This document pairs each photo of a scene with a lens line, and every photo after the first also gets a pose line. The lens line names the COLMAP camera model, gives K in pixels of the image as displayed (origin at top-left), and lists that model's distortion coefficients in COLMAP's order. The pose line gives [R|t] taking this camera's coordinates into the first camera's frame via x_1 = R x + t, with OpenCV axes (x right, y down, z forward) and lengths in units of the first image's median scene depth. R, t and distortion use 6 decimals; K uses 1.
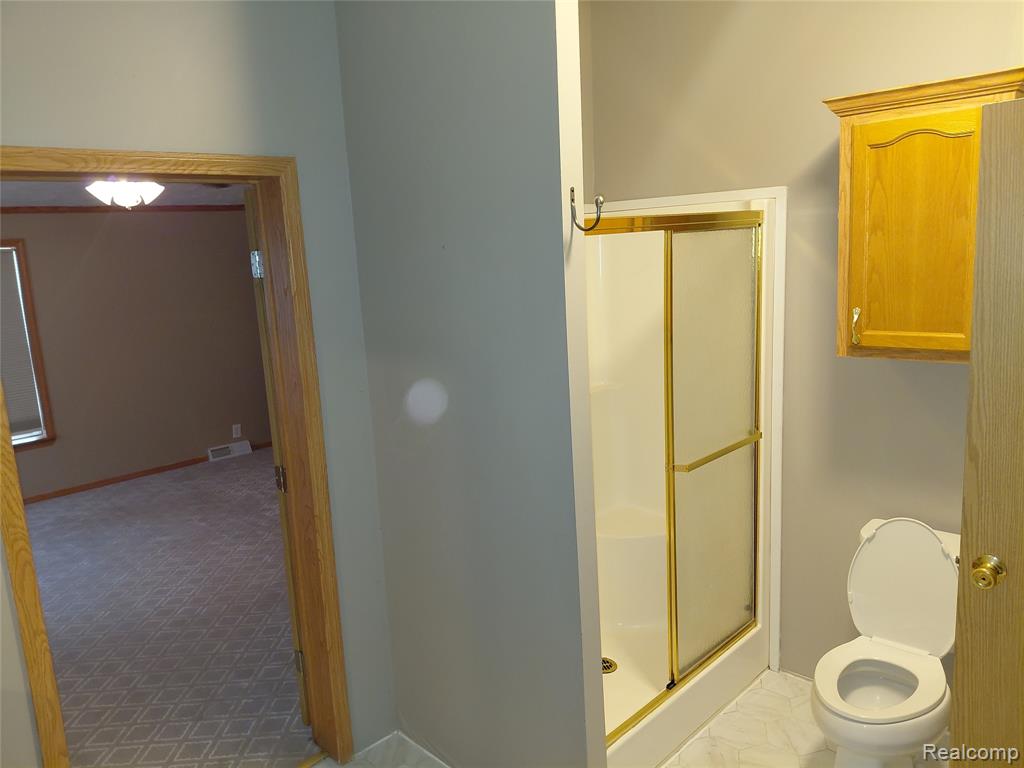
lens RADIAL K [[749.6, 0, 509.6], [0, 749.6, 369.9], [0, 0, 1]] dist [0.157529, -0.219371]
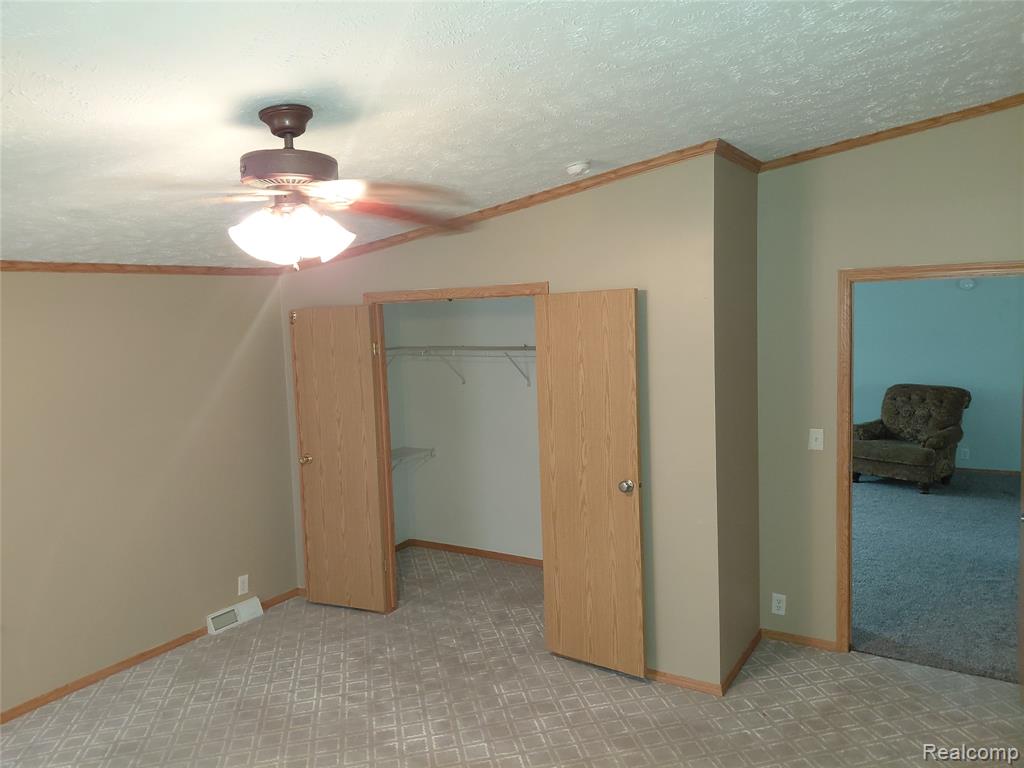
lens RADIAL K [[762.3, 0, 512.0], [0, 762.3, 384.0], [0, 0, 1]] dist [0.006740, 0.004776]
pose [[0.973572, -0.005953, 0.228301, -0.316535], [0.021552, 0.997594, -0.065895, -0.058939], [-0.227359, 0.069074, 0.971358, 0.291330]]
